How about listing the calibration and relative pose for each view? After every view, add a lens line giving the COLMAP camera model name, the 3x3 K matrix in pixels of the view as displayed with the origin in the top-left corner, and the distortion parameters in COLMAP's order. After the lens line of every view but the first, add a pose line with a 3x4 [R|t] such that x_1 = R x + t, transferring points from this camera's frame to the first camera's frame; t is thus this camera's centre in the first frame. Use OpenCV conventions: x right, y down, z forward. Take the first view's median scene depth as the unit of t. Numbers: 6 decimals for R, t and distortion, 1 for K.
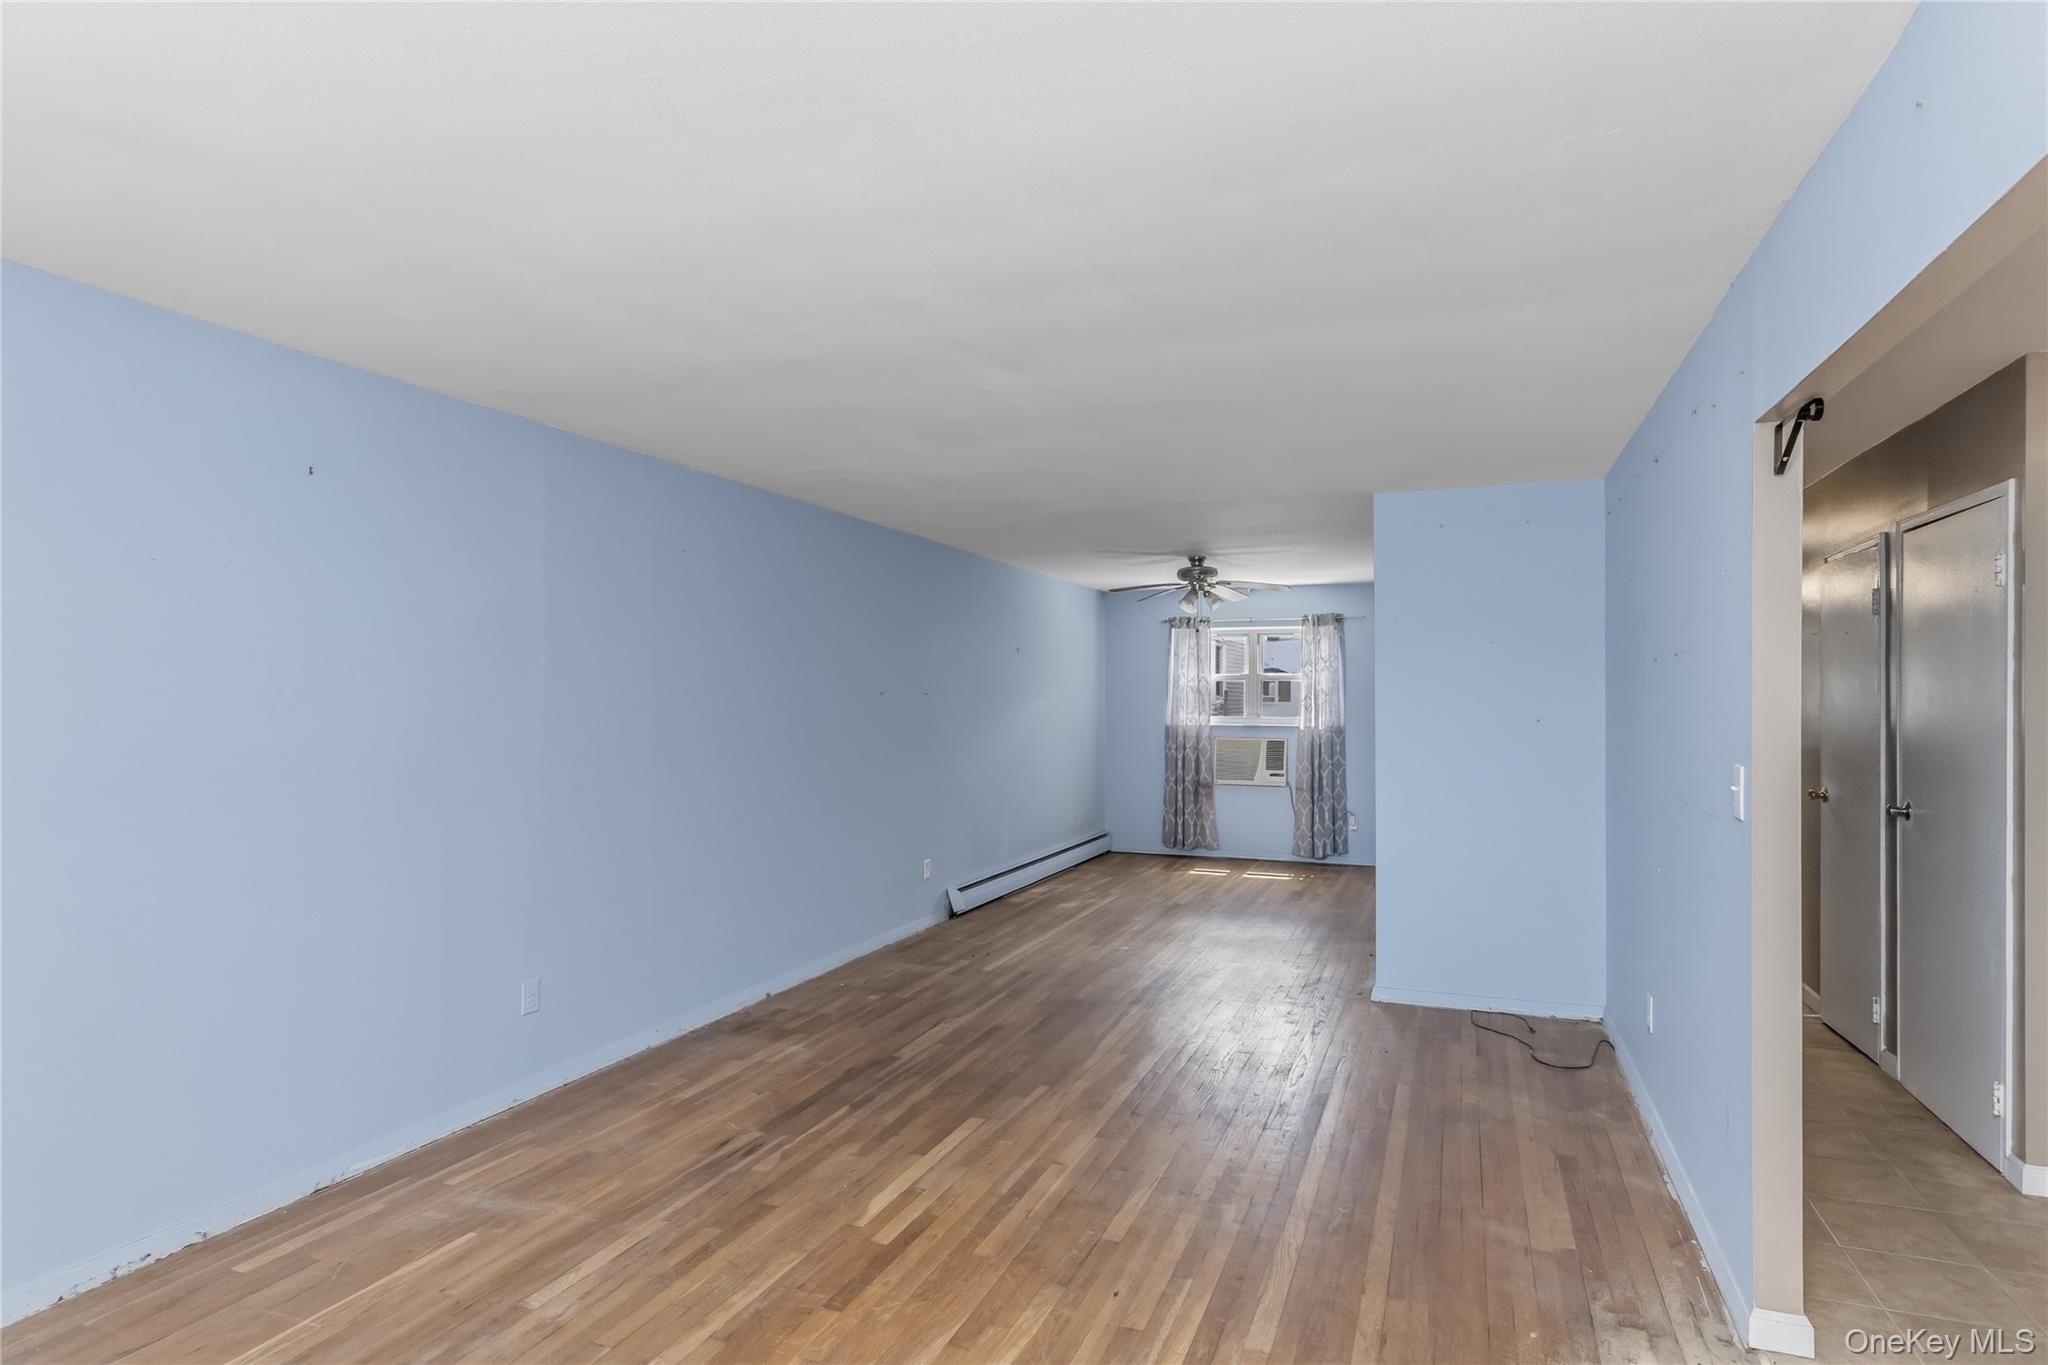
lens RADIAL K [[1070.4, 0, 1026.6], [0, 1070.4, 697.1], [0, 0, 1]] dist [-0.000730, -0.000488]
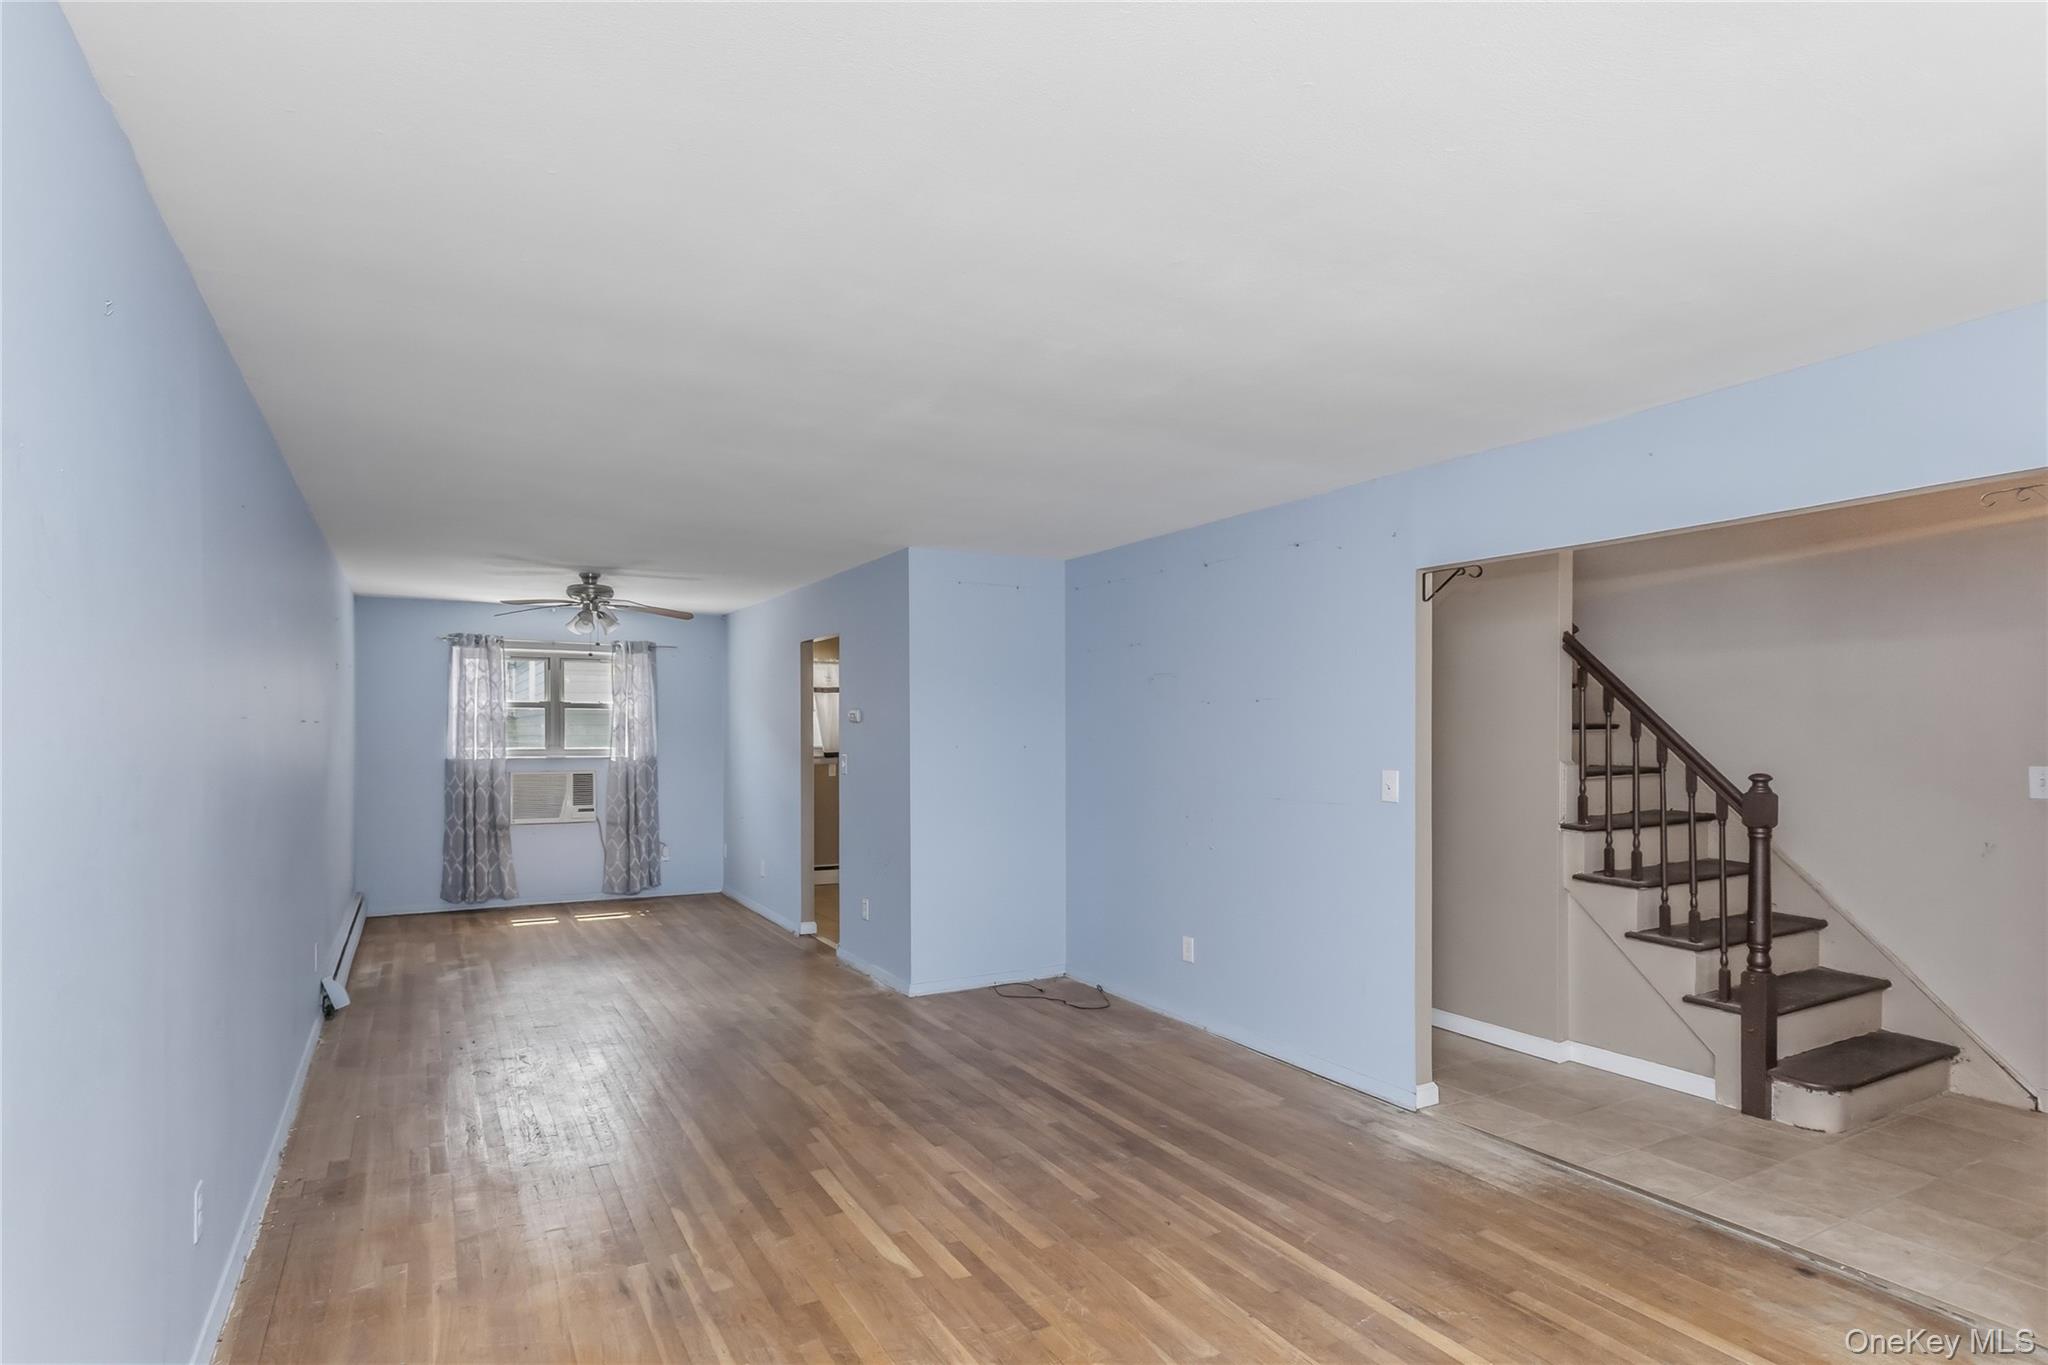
lens RADIAL K [[1100.0, 0, 1027.9], [0, 1100.0, 731.1], [0, 0, 1]] dist [0.001990, 0.000585]
pose [[0.630944, -0.001298, 0.775827, -0.274860], [-0.002200, 0.999992, 0.003461, -0.000451], [-0.775825, -0.003890, 0.630936, 0.095283]]
